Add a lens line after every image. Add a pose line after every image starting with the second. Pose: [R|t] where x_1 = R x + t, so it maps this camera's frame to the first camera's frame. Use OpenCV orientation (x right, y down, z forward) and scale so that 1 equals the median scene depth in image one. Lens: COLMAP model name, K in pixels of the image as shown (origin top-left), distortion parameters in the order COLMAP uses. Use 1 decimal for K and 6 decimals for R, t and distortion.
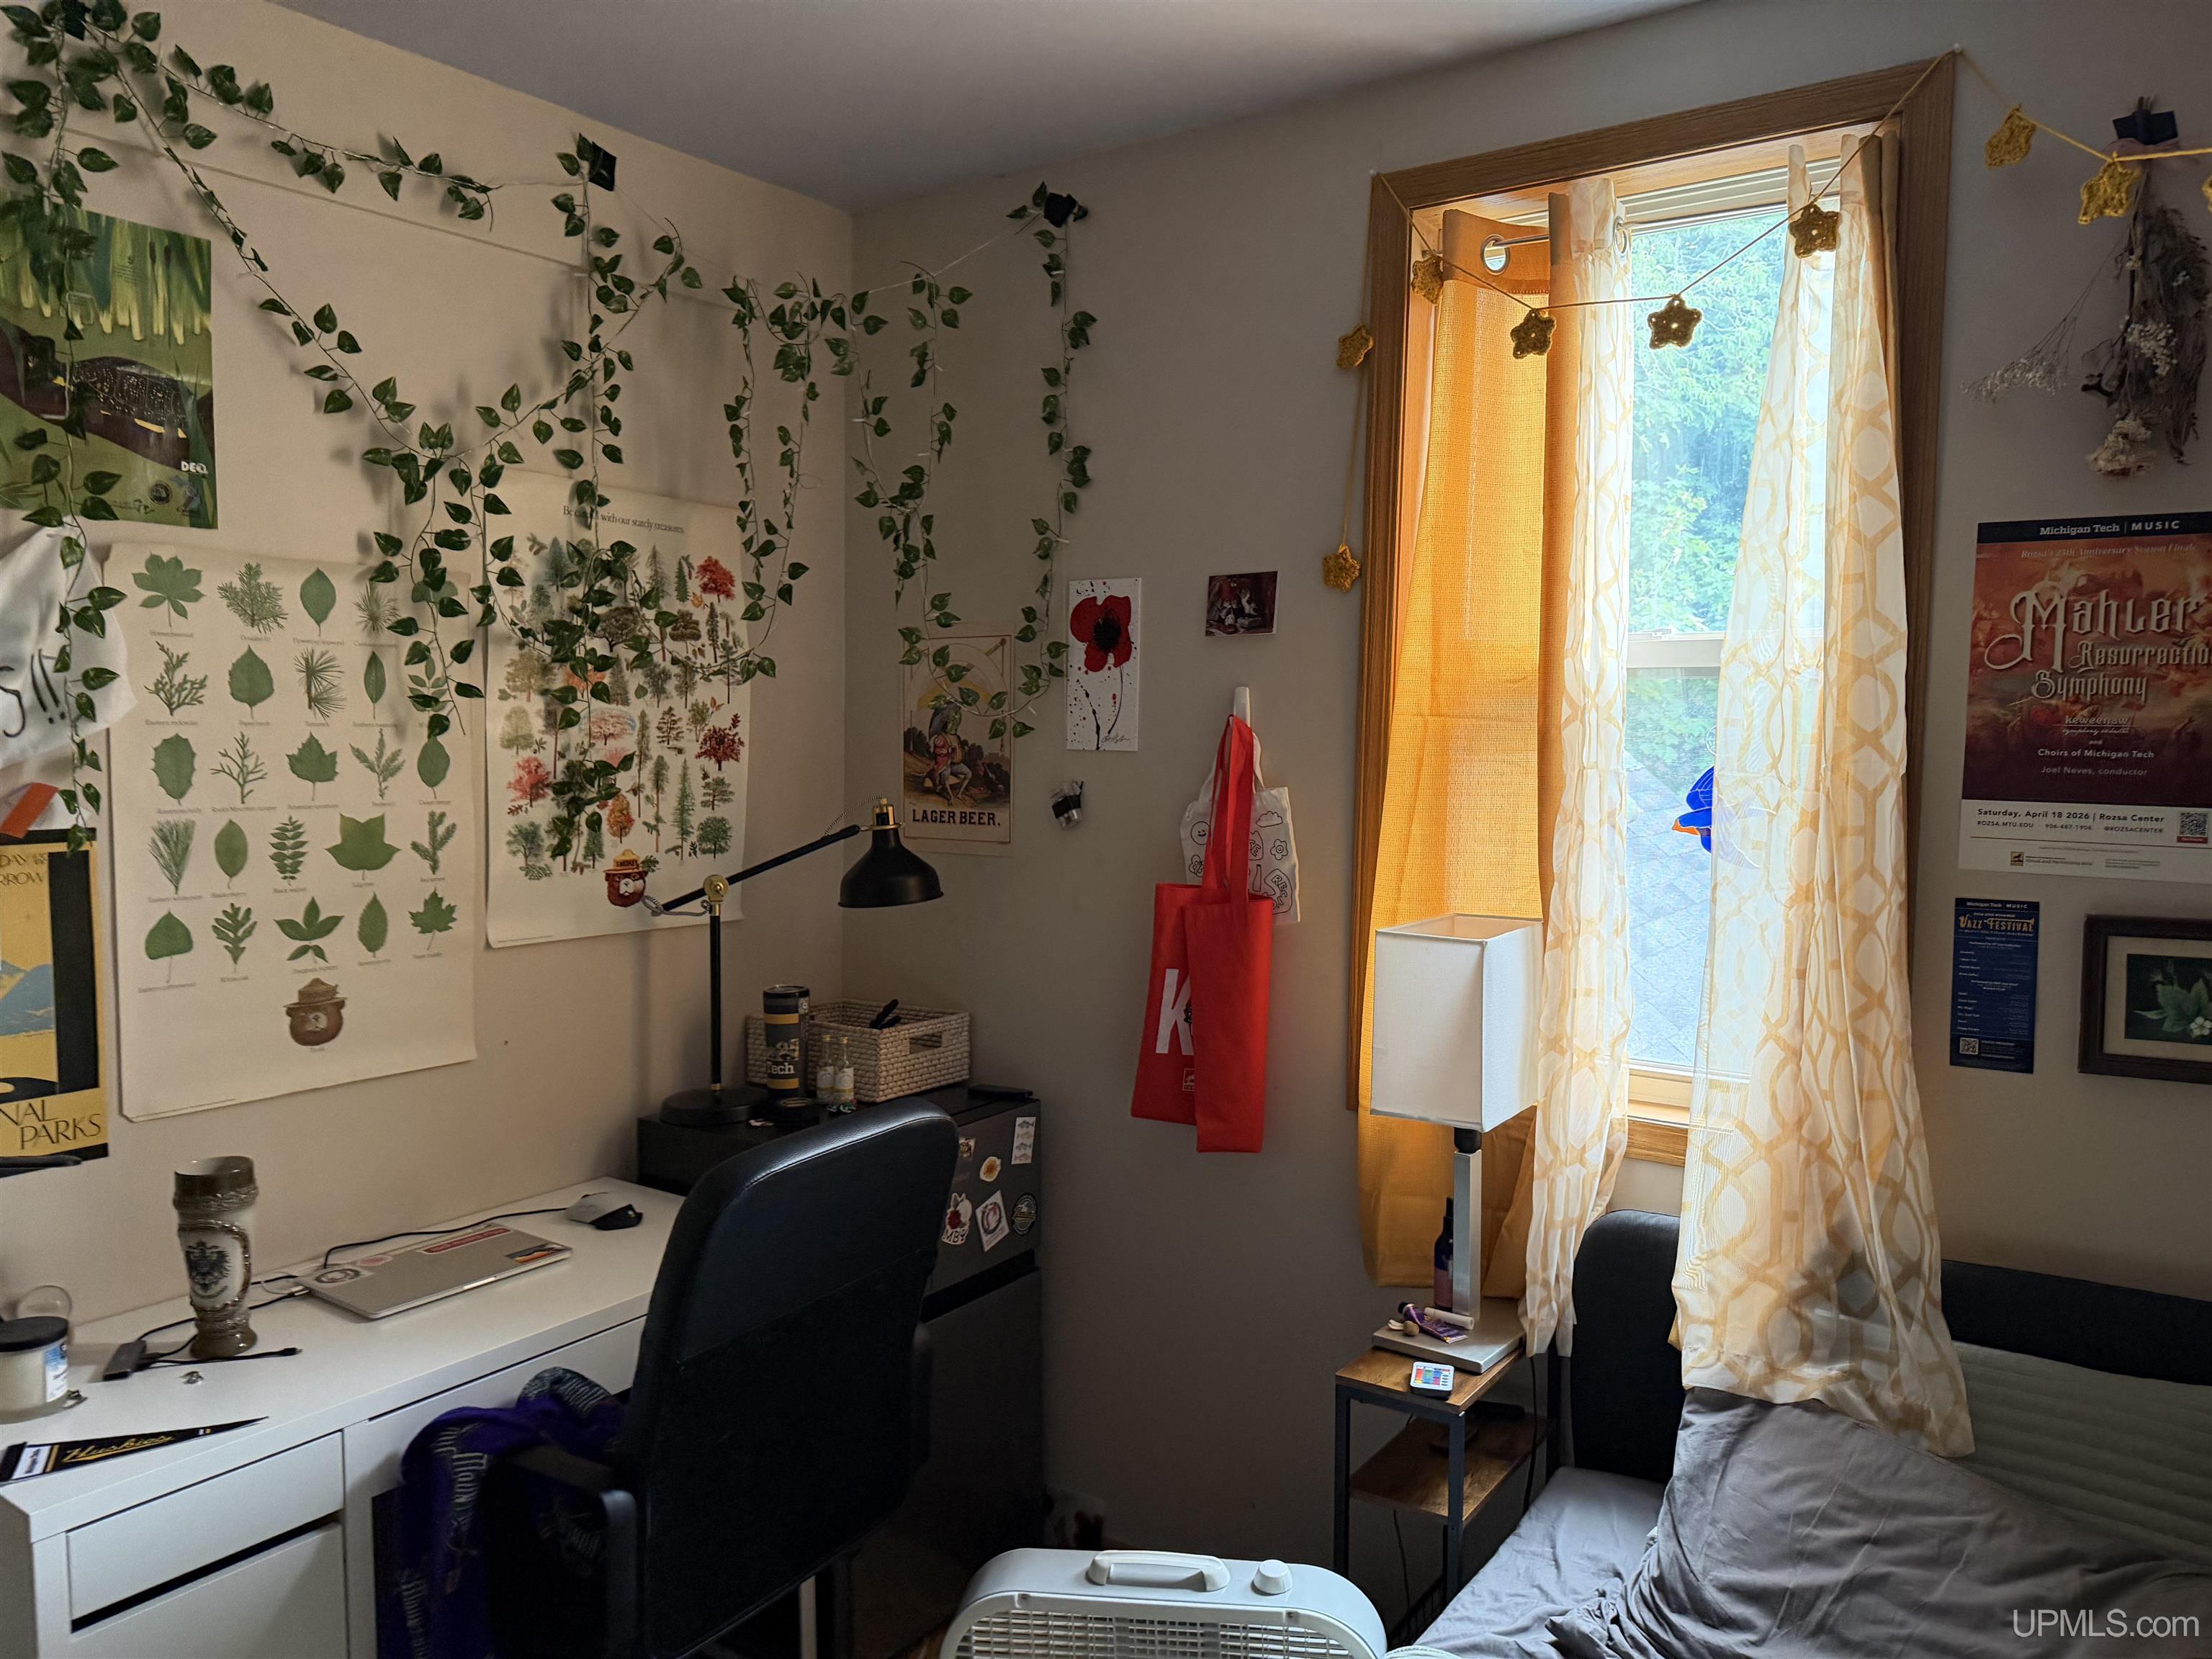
lens RADIAL K [[1542.6, 0, 1106.0], [0, 1542.6, 829.5], [0, 0, 1]] dist [0.002514, -0.002509]
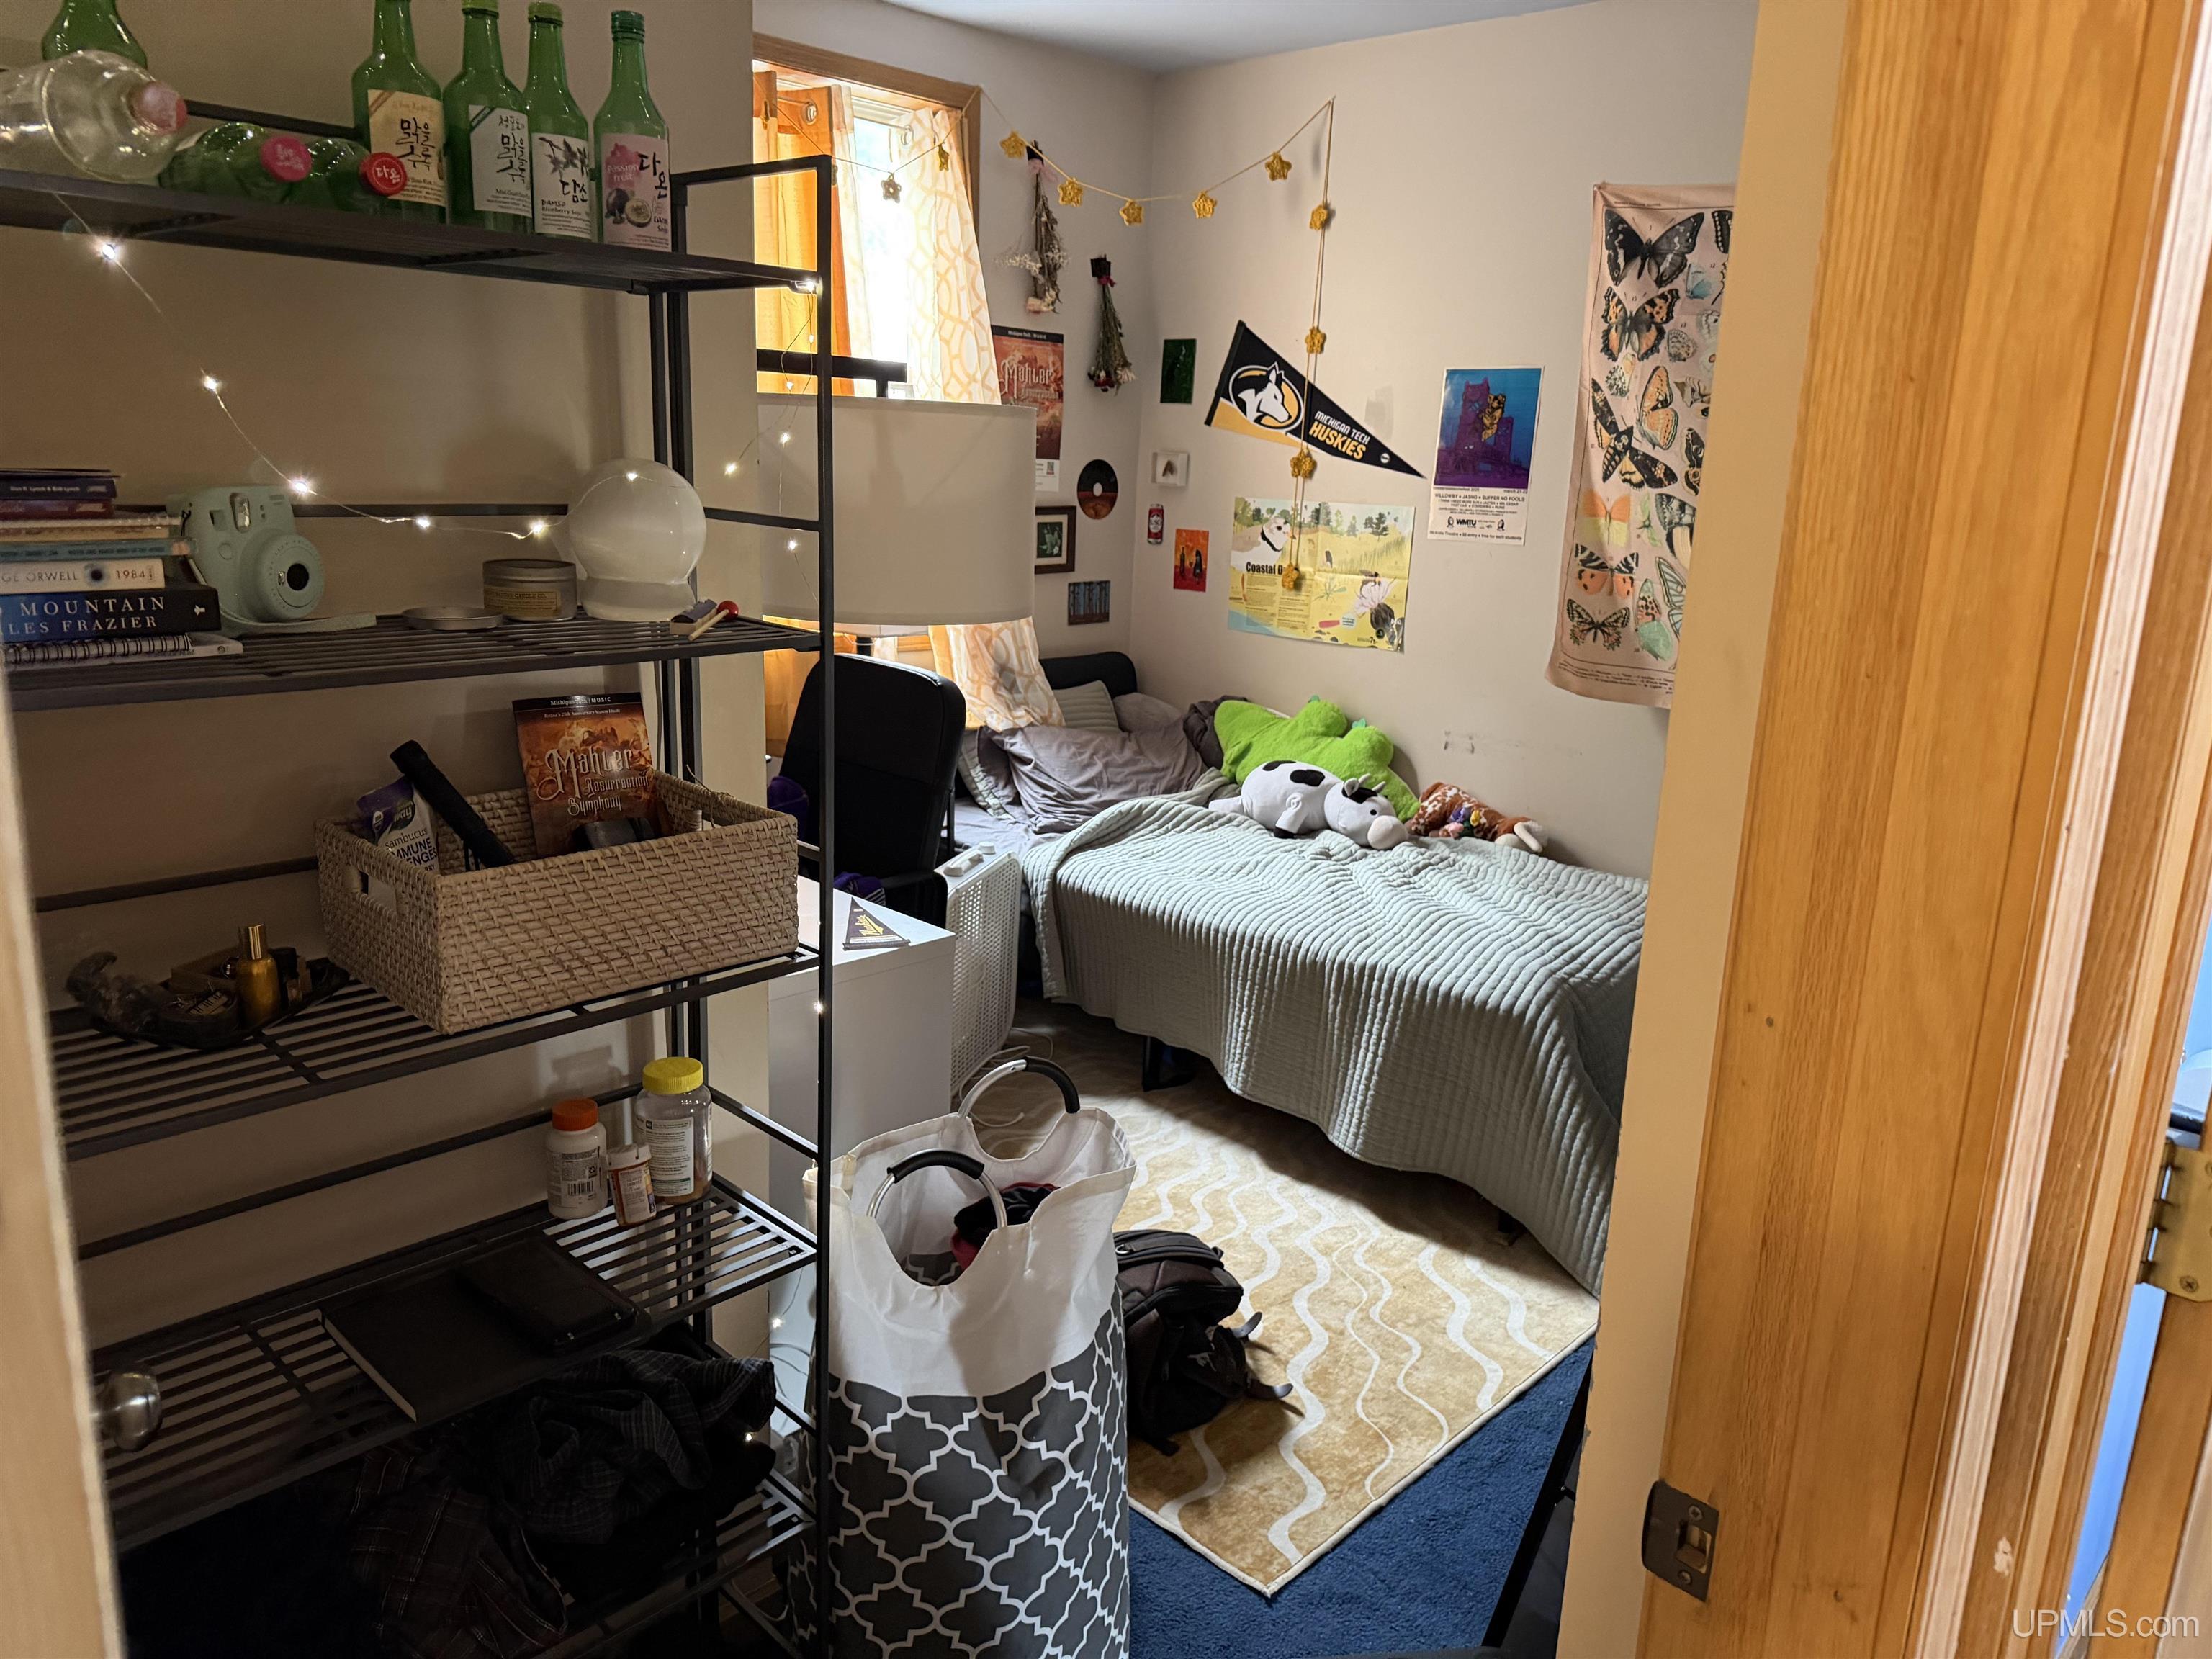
lens RADIAL K [[1542.6, 0, 1106.0], [0, 1542.6, 829.5], [0, 0, 1]] dist [0.002514, -0.002509]
pose [[0.162887, -0.233569, 0.958600, -1.917359], [0.016408, 0.972082, 0.234066, -0.015475], [-0.986508, -0.022398, 0.162172, 0.544106]]
